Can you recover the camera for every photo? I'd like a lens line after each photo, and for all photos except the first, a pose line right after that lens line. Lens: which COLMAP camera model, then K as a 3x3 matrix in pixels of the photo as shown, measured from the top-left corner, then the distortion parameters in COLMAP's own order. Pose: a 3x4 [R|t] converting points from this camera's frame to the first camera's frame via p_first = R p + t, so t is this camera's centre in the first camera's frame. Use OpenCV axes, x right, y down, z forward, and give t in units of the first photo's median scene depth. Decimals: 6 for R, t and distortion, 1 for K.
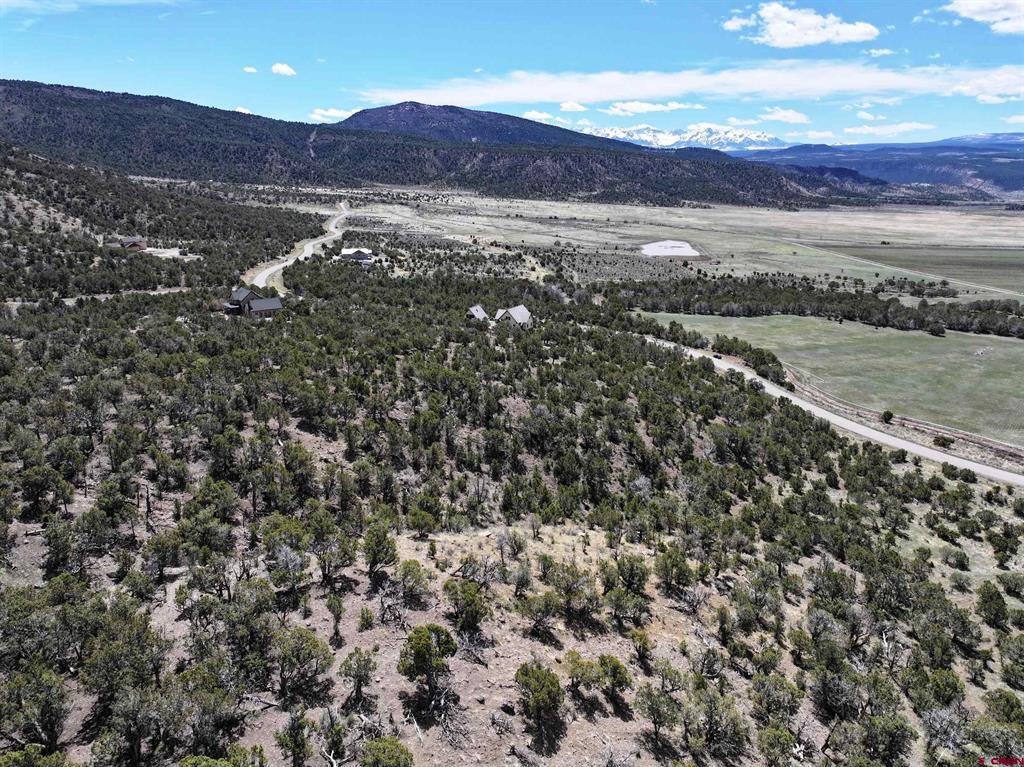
lens RADIAL K [[717.9, 0, 515.0], [0, 717.9, 380.7], [0, 0, 1]] dist [-0.006163, 0.024044]
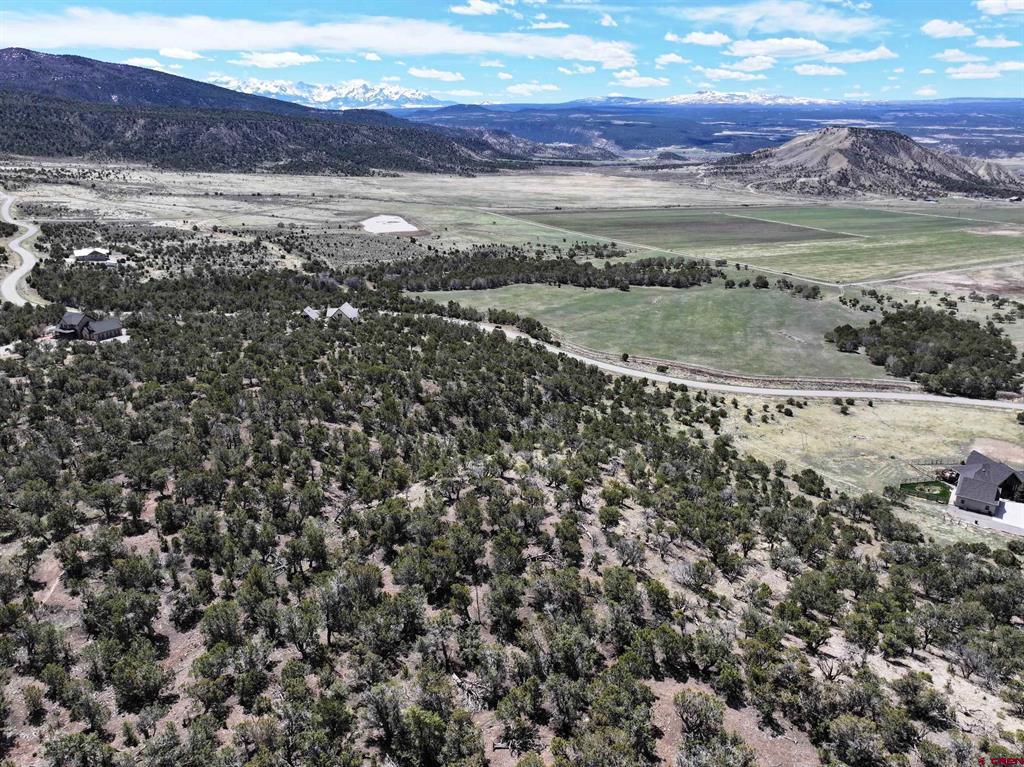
lens RADIAL K [[717.9, 0, 515.0], [0, 717.9, 380.7], [0, 0, 1]] dist [-0.006163, 0.024044]
pose [[0.903374, -0.141370, 0.404882, -0.124193], [0.119123, 0.989670, 0.079769, -0.019883], [-0.411977, -0.023830, 0.910883, -0.109617]]
